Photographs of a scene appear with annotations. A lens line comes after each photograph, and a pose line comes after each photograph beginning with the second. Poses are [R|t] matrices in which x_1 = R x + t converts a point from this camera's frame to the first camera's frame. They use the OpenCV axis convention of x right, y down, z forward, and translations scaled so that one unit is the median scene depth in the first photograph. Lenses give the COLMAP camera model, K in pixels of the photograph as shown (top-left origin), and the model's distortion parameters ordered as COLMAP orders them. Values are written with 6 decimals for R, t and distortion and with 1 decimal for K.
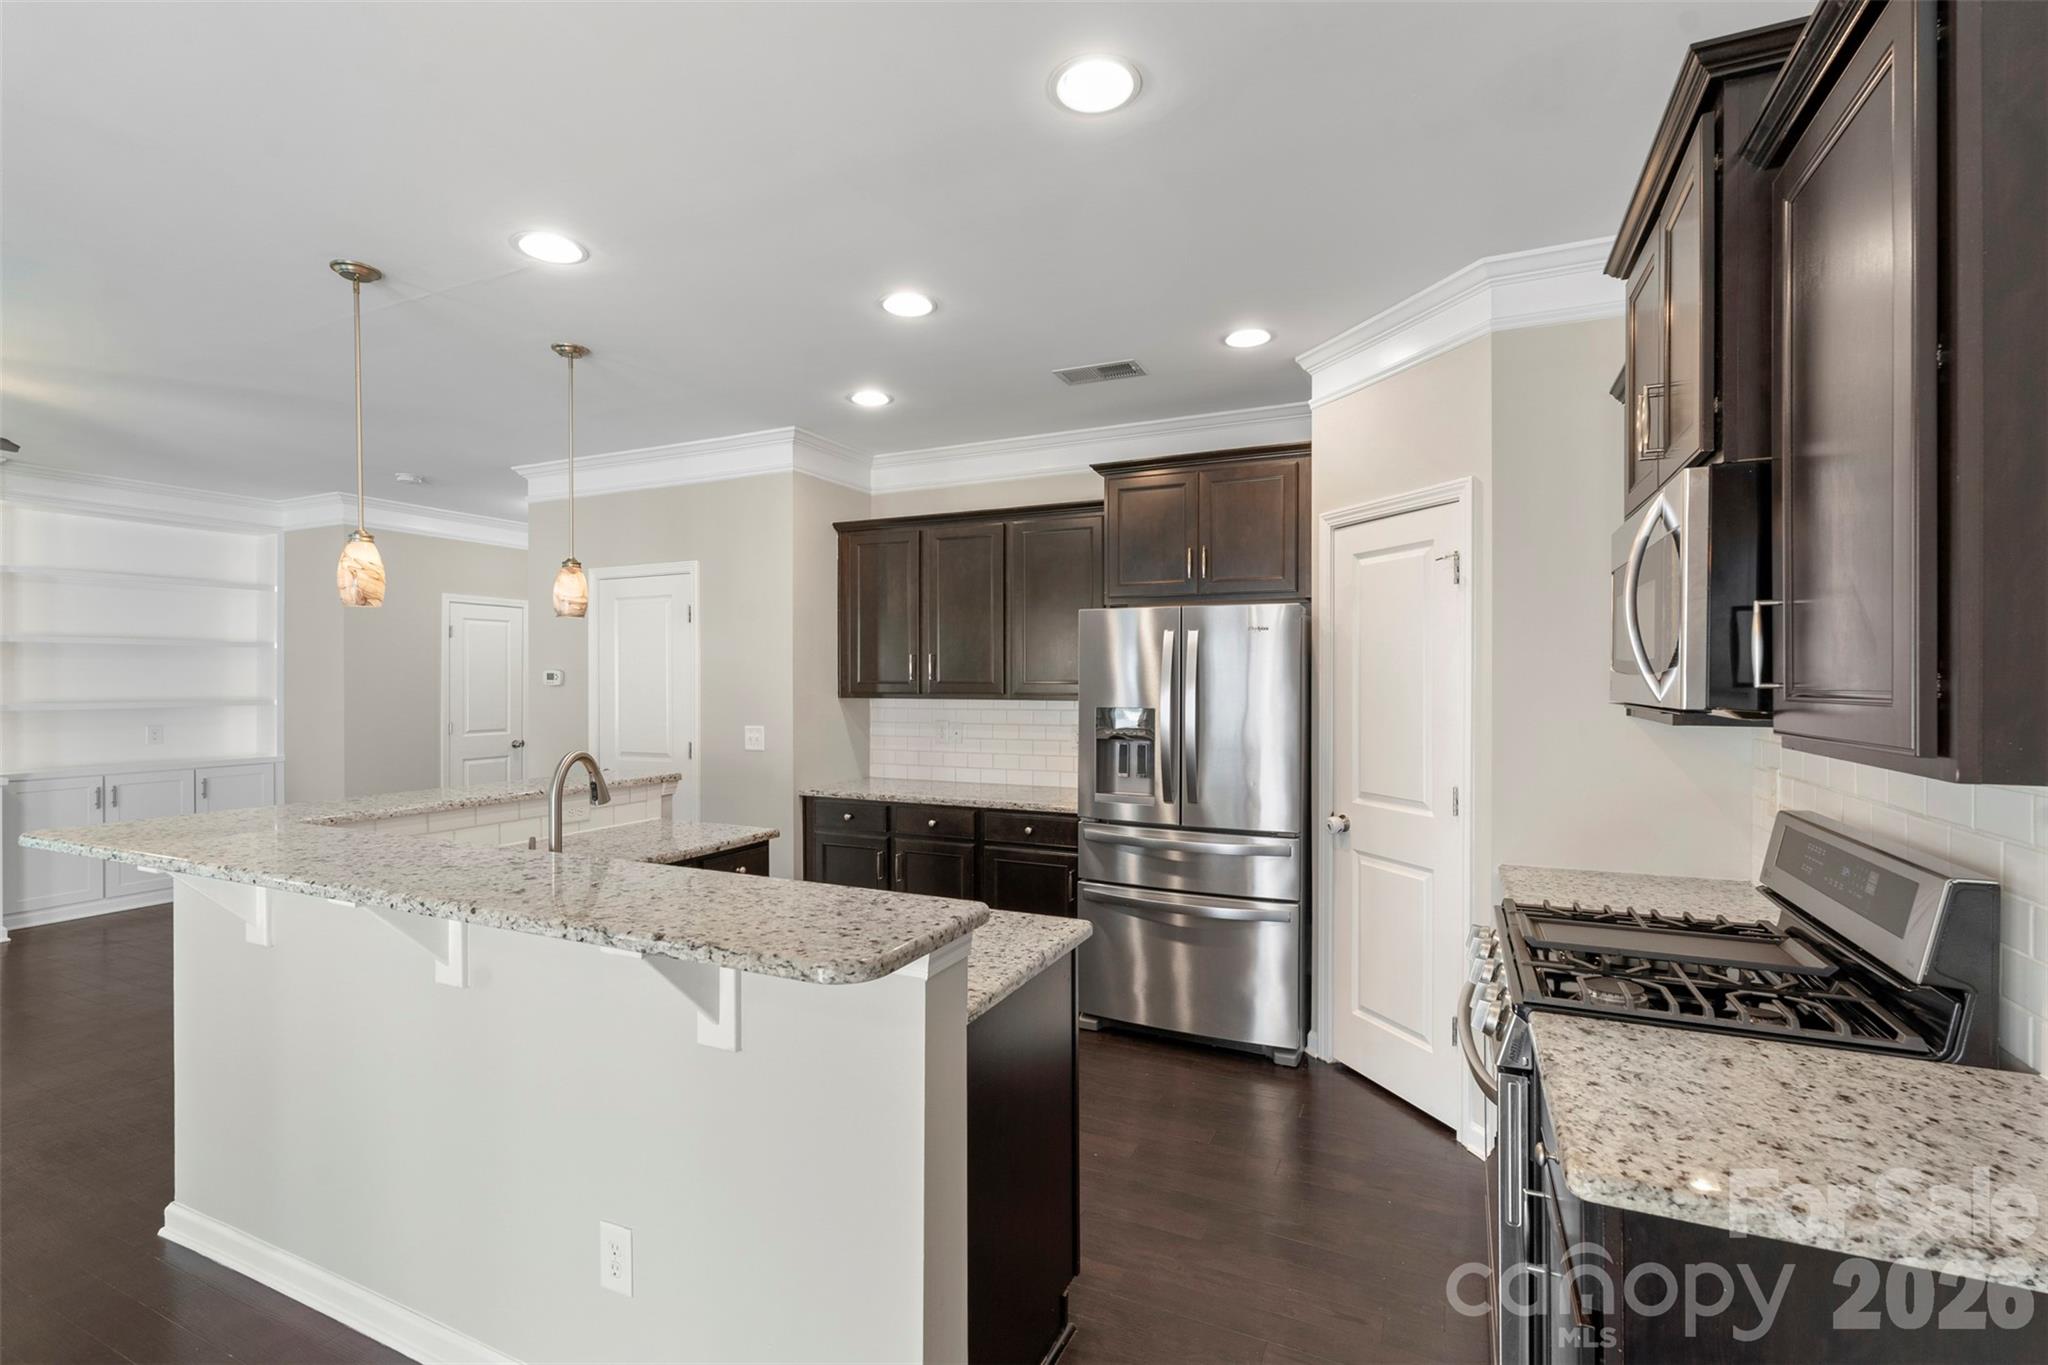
lens RADIAL K [[910.3, 0, 1030.8], [0, 910.3, 680.7], [0, 0, 1]] dist [-0.002201, 0.000129]
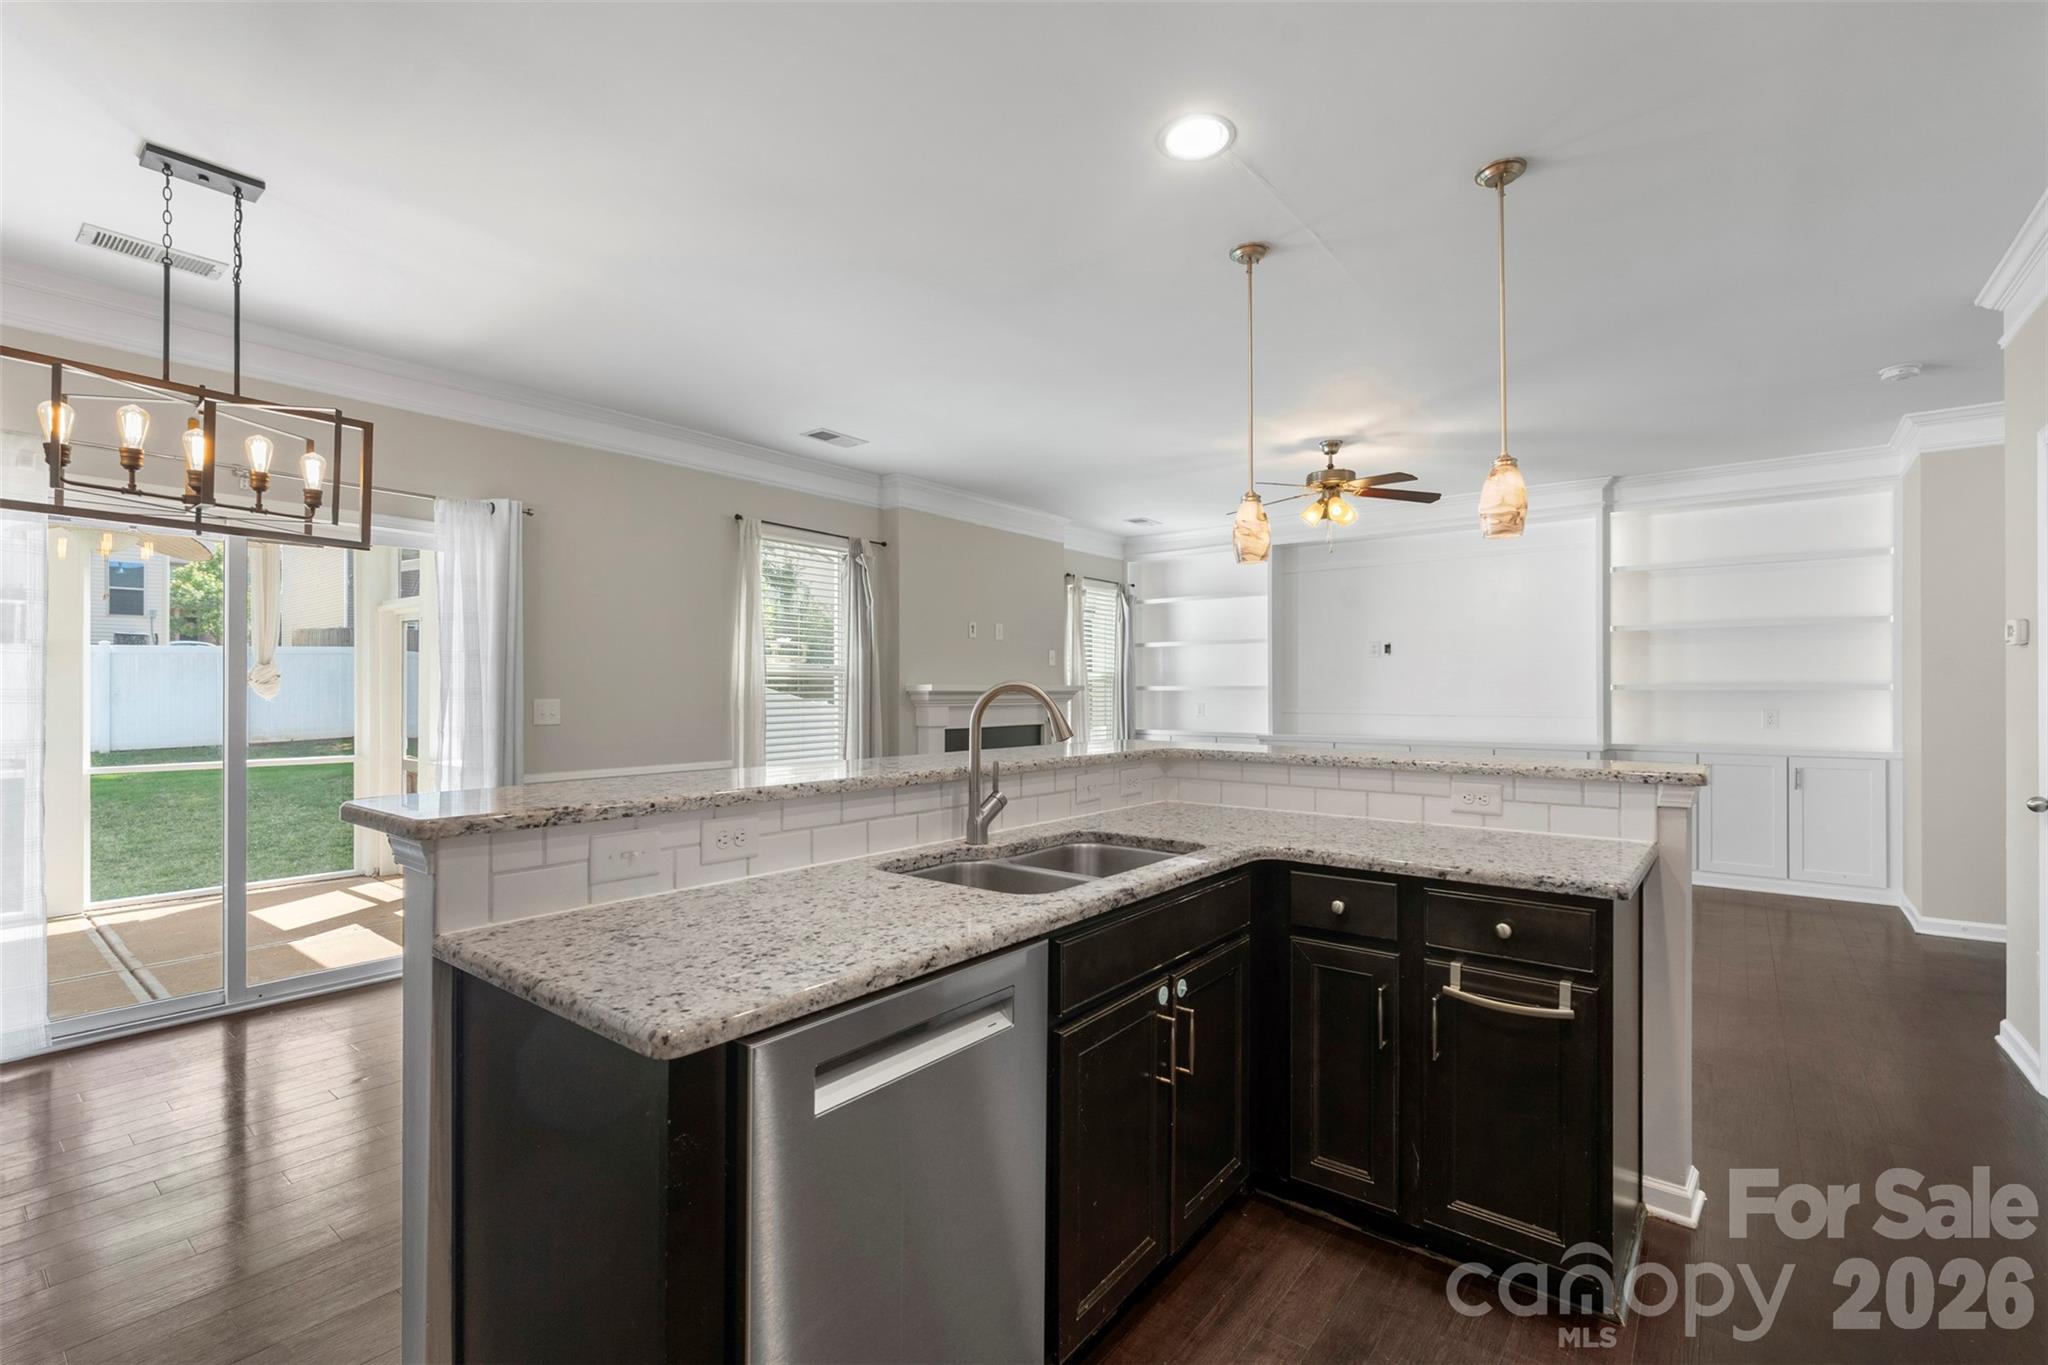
lens RADIAL K [[910.3, 0, 1030.8], [0, 910.3, 680.7], [0, 0, 1]] dist [-0.002201, 0.000129]
pose [[-0.224277, -0.010105, -0.974473, 0.259313], [-0.004335, 0.999947, -0.009371, 0.048601], [0.974516, 0.002123, -0.224309, 0.699564]]
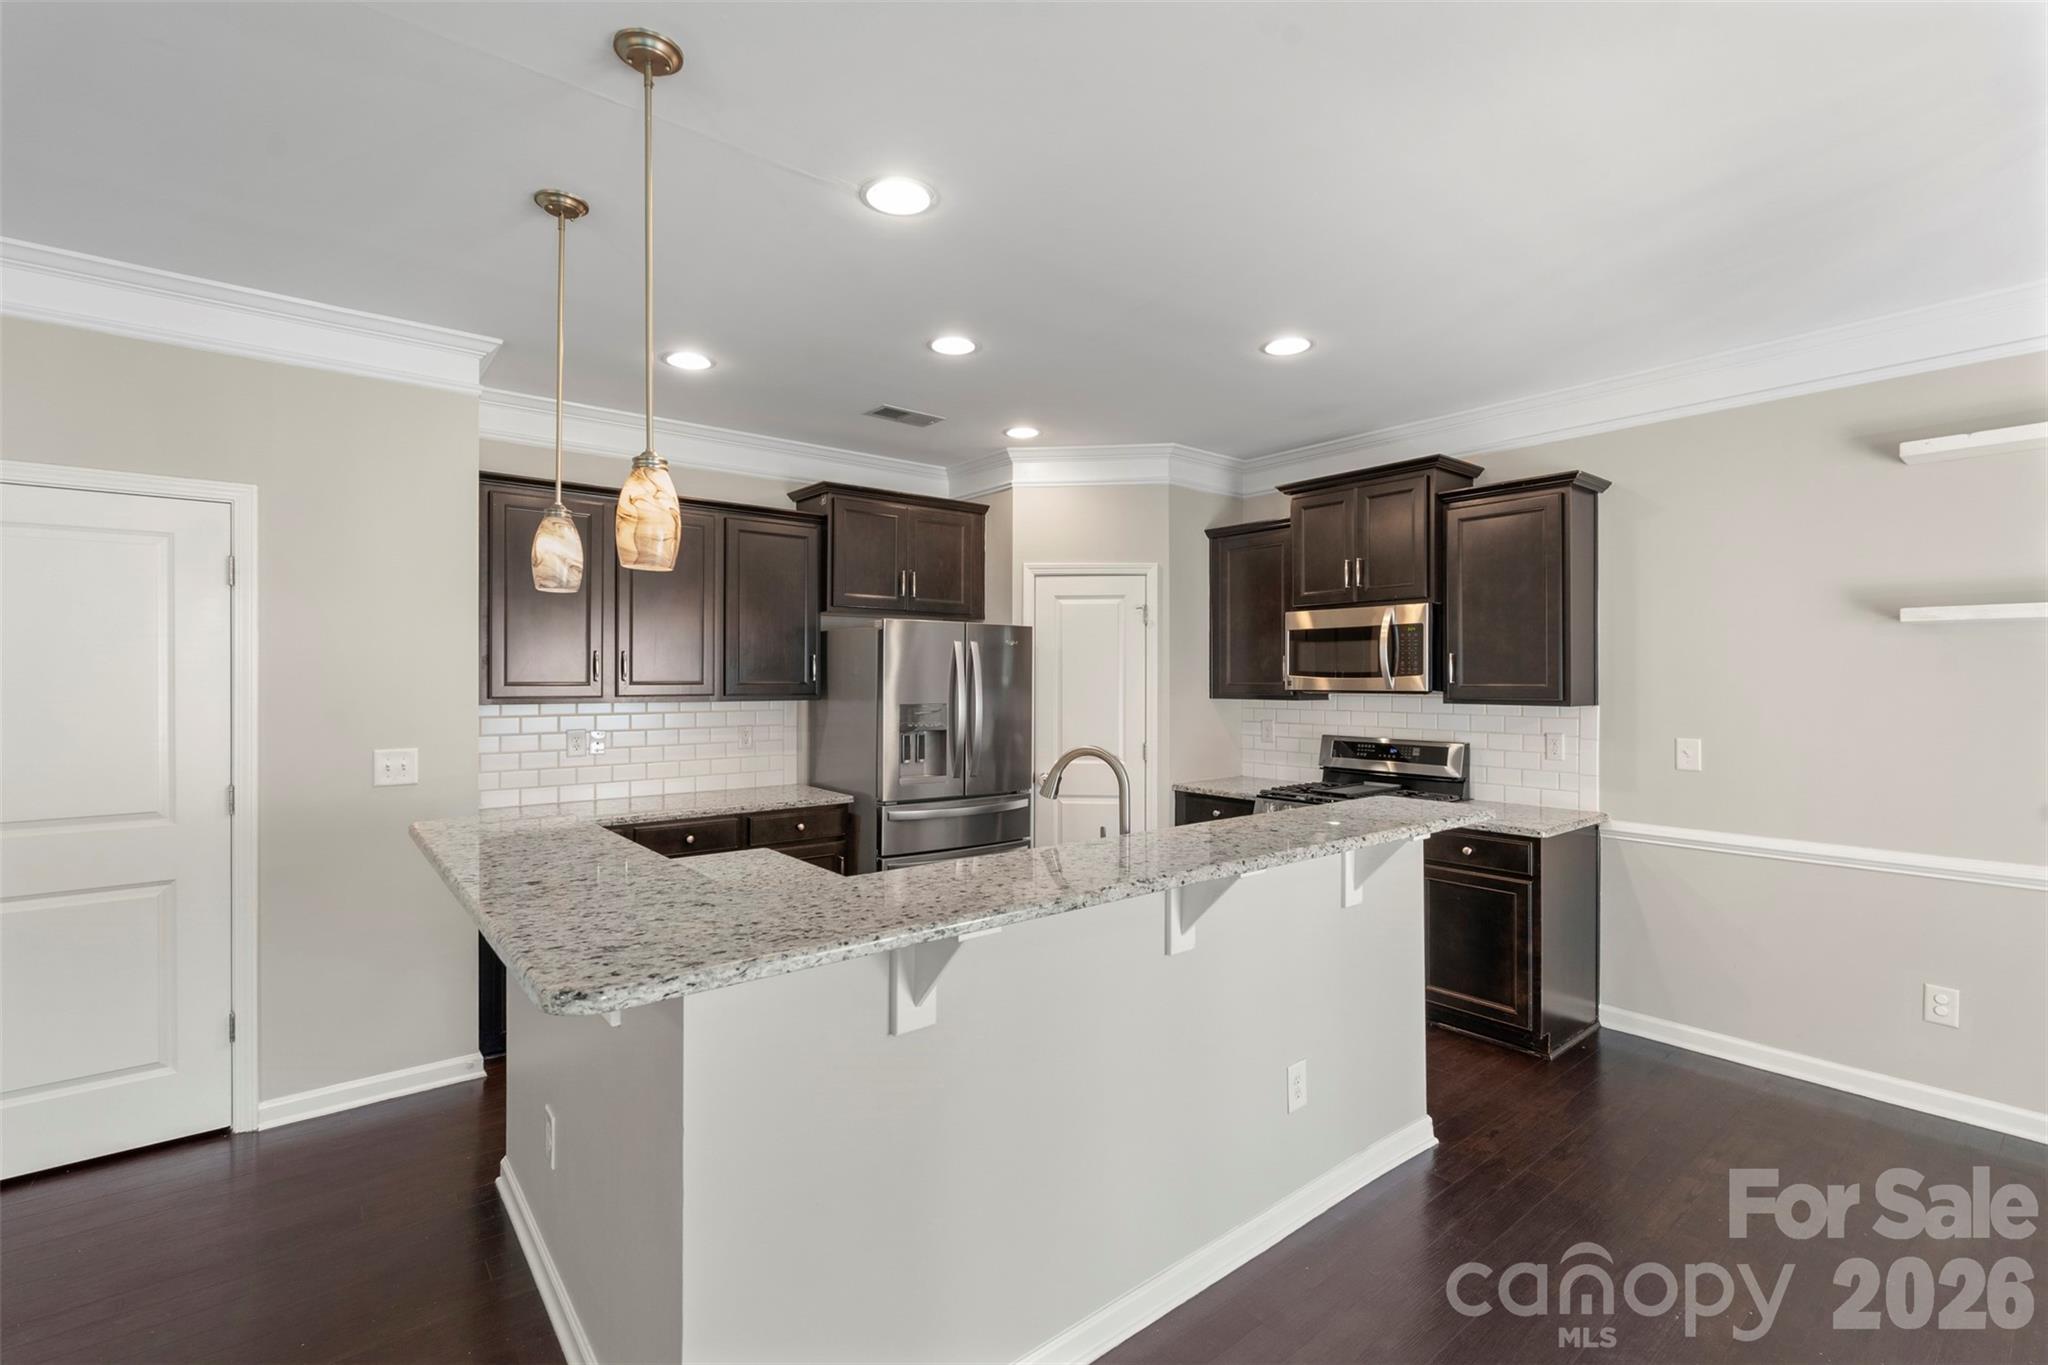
lens RADIAL K [[905.9, 0, 1026.9], [0, 905.9, 676.8], [0, 0, 1]] dist [-0.001826, 0.000068]
pose [[0.440193, 0.003308, 0.897897, -0.847966], [0.000747, 0.999992, -0.004050, -0.000786], [-0.897903, 0.002454, 0.440187, 0.332506]]
